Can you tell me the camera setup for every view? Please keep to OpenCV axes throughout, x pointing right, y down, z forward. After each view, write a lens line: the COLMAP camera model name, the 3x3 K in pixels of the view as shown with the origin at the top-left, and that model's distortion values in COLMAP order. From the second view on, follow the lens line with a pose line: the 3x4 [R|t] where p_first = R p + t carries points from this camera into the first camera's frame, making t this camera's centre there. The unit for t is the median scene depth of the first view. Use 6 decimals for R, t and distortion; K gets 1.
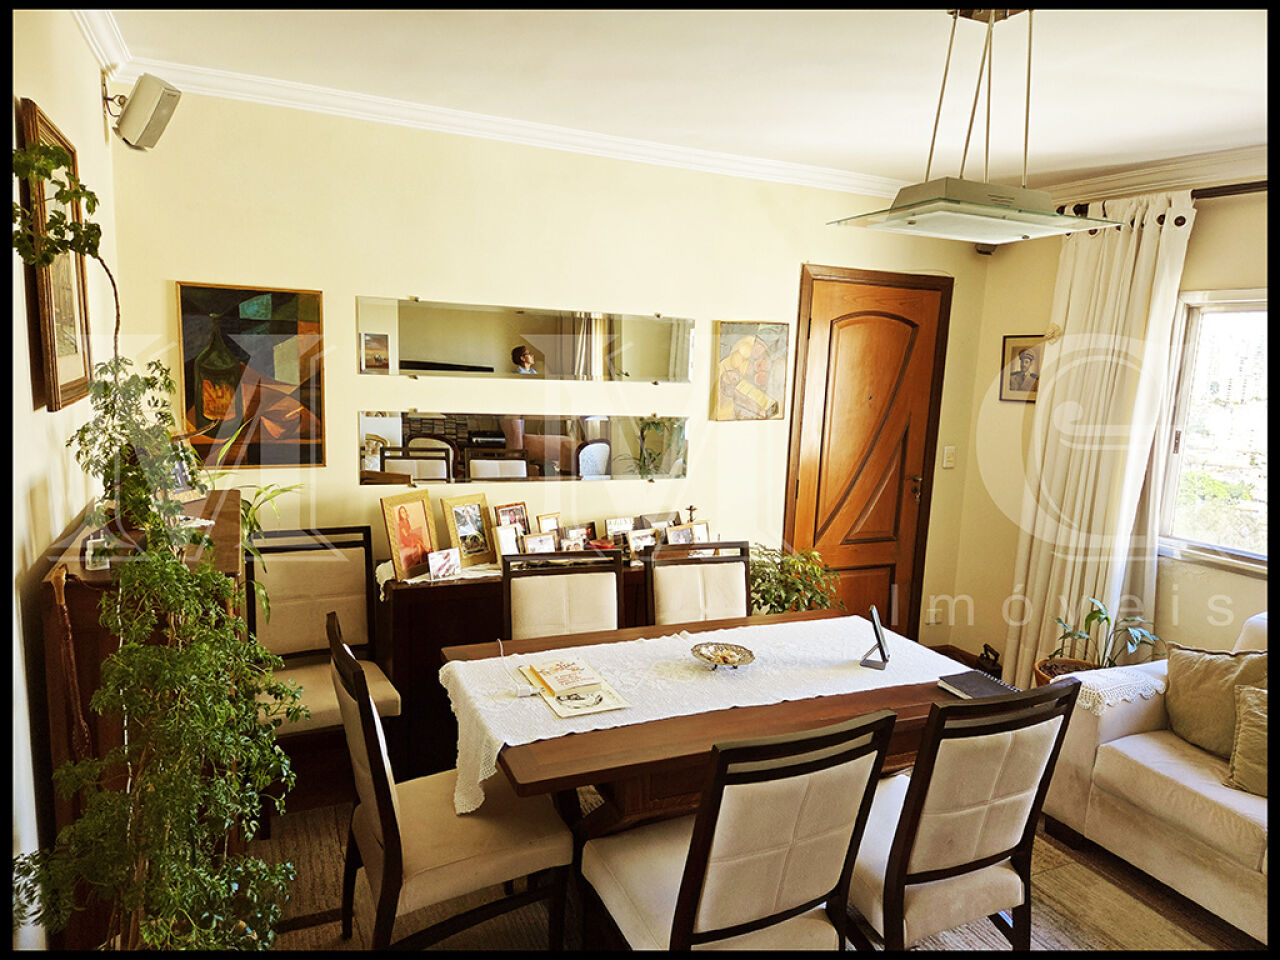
lens RADIAL K [[837.5, 0, 637.2], [0, 837.5, 485.7], [0, 0, 1]] dist [0.077799, -0.069512]
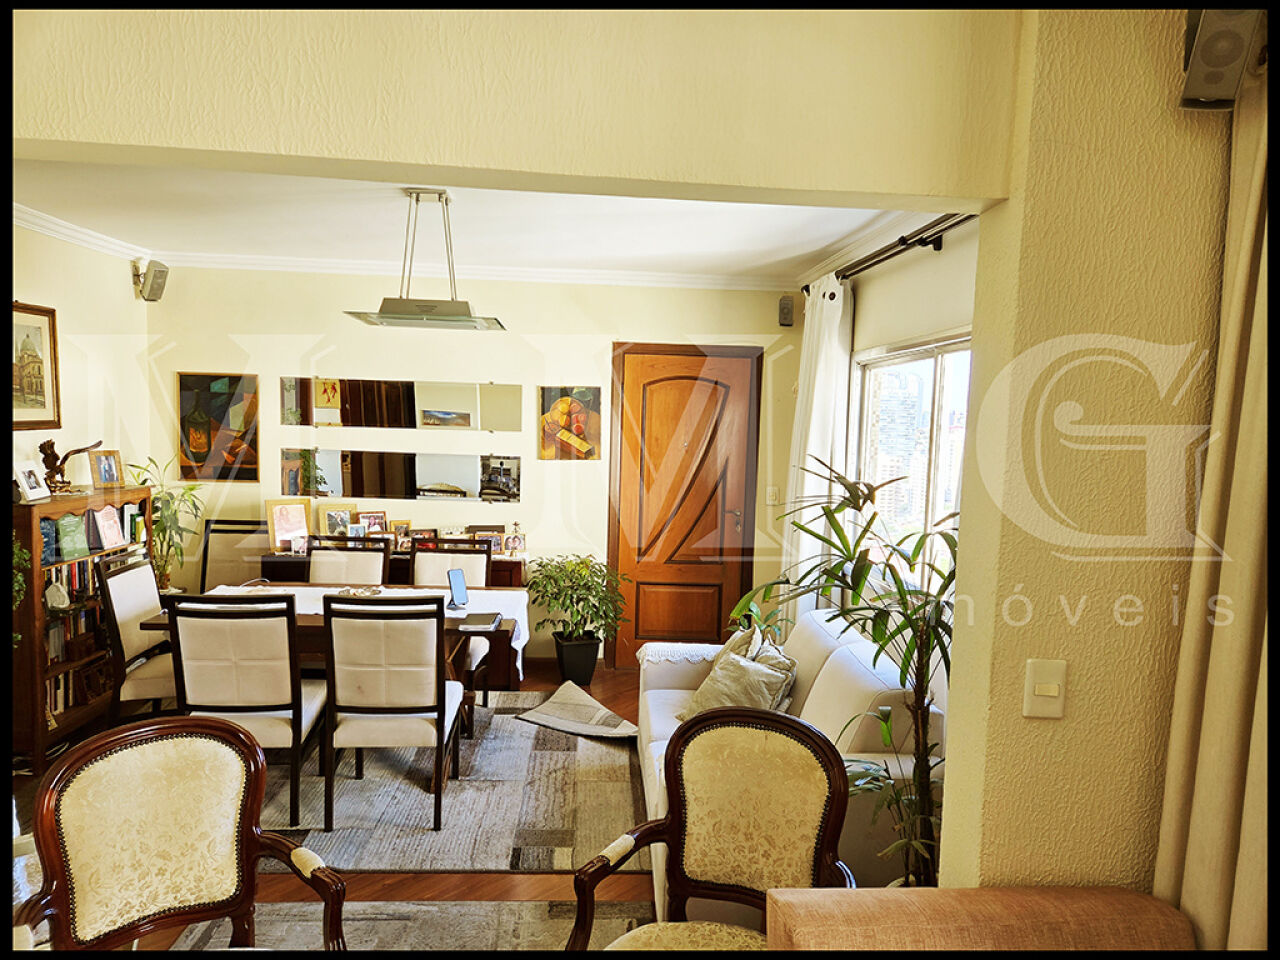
lens RADIAL K [[837.5, 0, 634.1], [0, 837.5, 489.0], [0, 0, 1]] dist [0.077799, -0.069512]
pose [[0.929670, 0.014632, -0.368102, 0.903428], [-0.047191, 0.995709, -0.079606, 0.085567], [0.365358, 0.091378, 0.926371, -0.227124]]
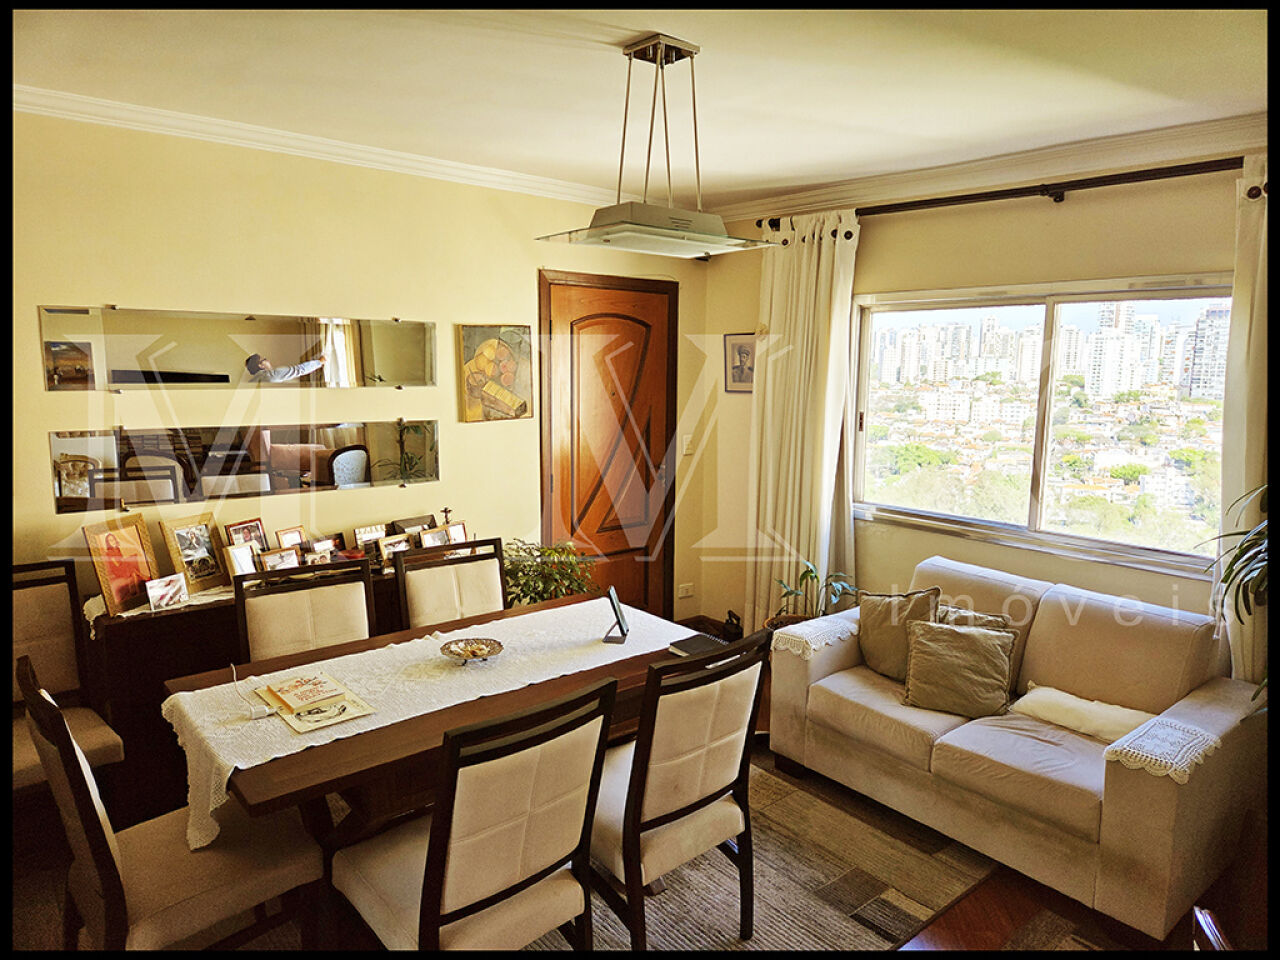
lens RADIAL K [[837.5, 0, 649.3], [0, 837.5, 473.8], [0, 0, 1]] dist [0.077799, -0.069512]
pose [[0.960691, -0.067370, 0.269320, 0.036710], [0.069956, 0.997550, -0.000003, 0.000450], [-0.268660, 0.018843, 0.963051, -0.050248]]
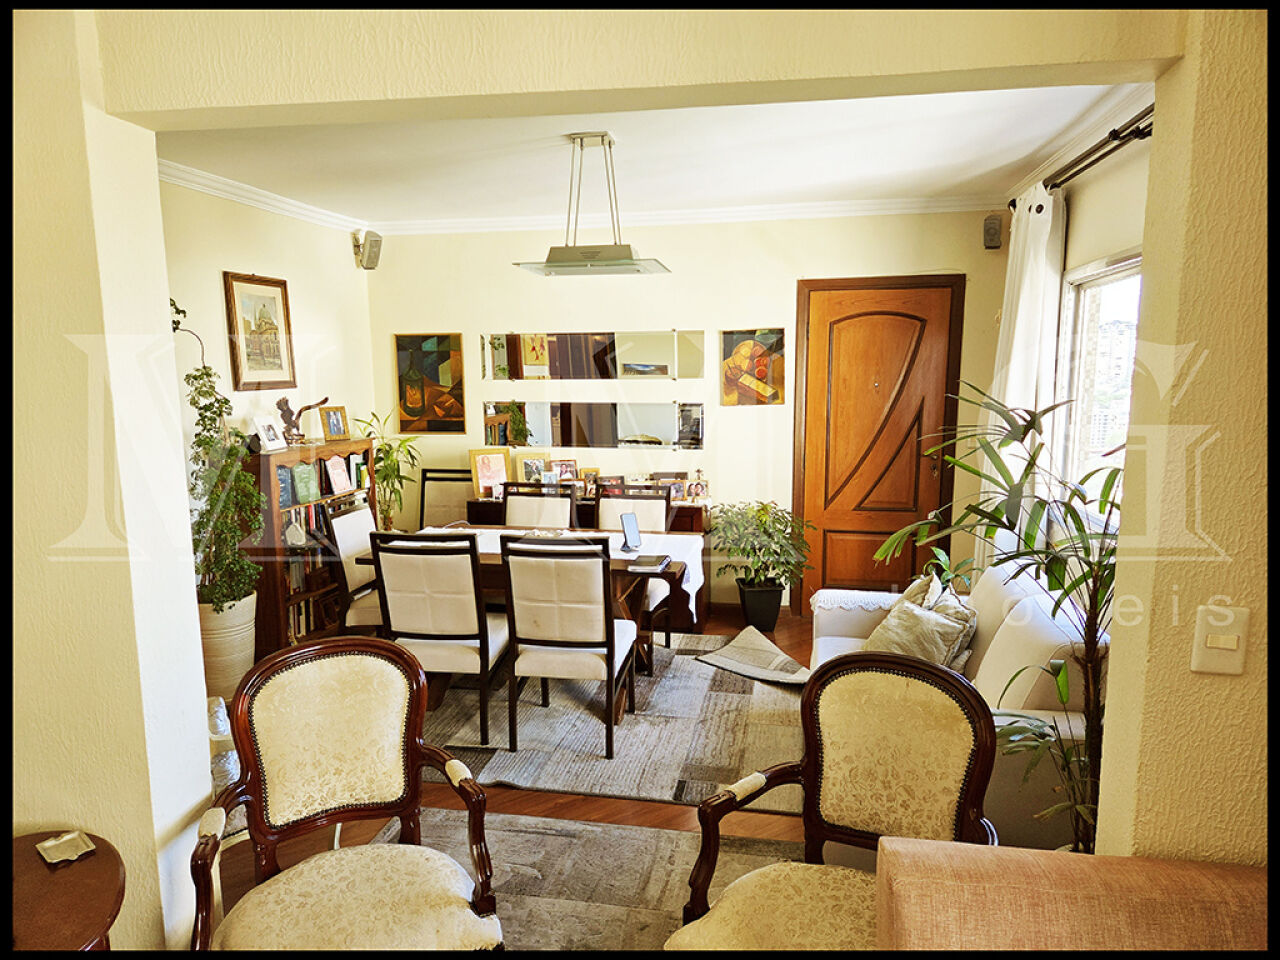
lens RADIAL K [[837.5, 0, 651.0], [0, 837.5, 494.9], [0, 0, 1]] dist [0.077799, -0.069512]
pose [[0.817648, 0.036122, -0.574584, 0.955128], [-0.047365, 0.998867, -0.004607, 0.093538], [0.573767, 0.030982, 0.818432, -0.184394]]
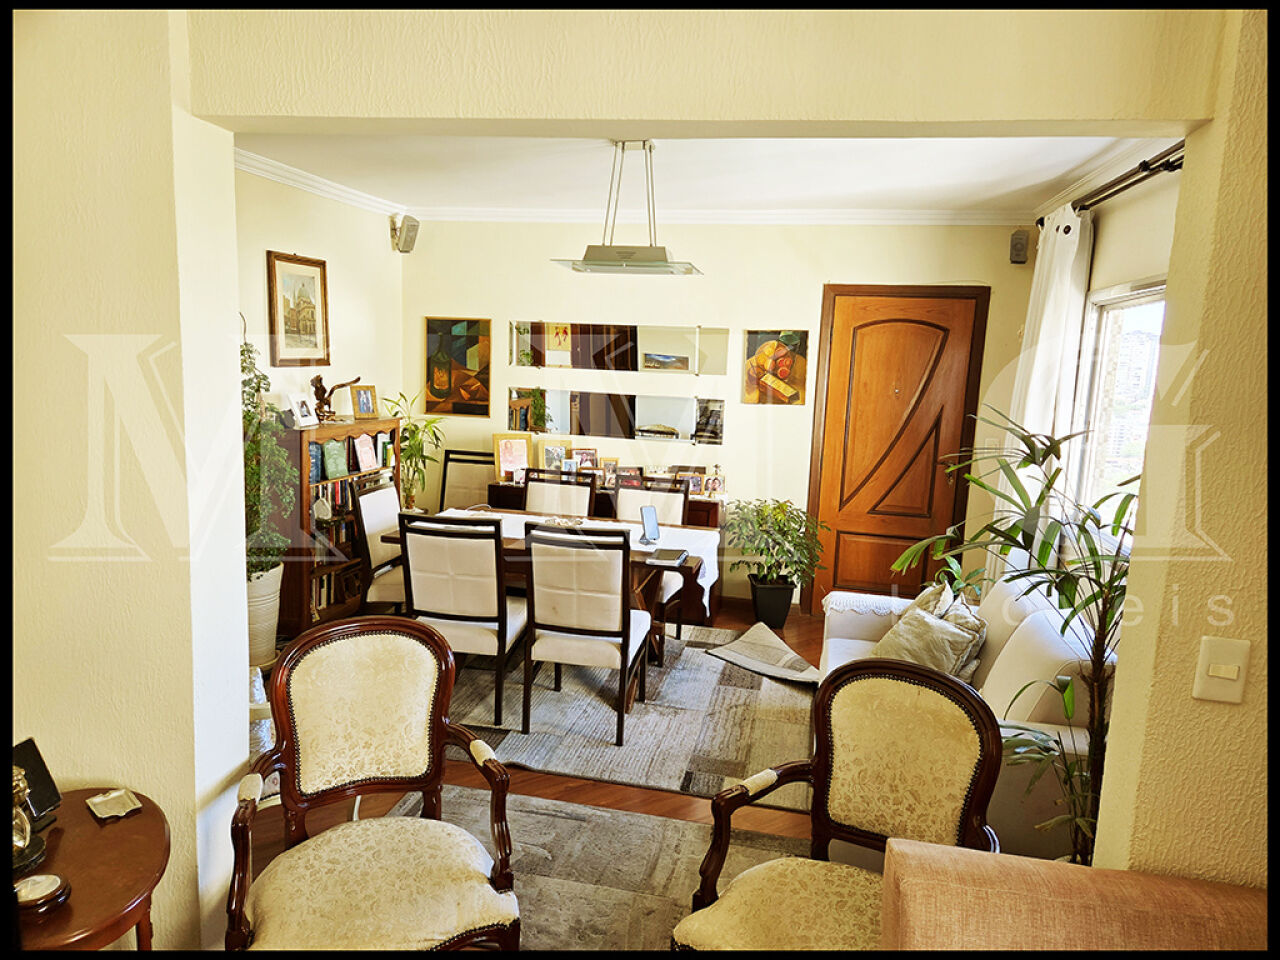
lens RADIAL K [[837.5, 0, 651.6], [0, 837.5, 474.6], [0, 0, 1]] dist [0.077799, -0.069512]
pose [[0.808026, 0.073866, -0.584498, 0.957847], [-0.099528, 0.994964, -0.011850, 0.083620], [0.580680, 0.067749, 0.811308, -0.215933]]
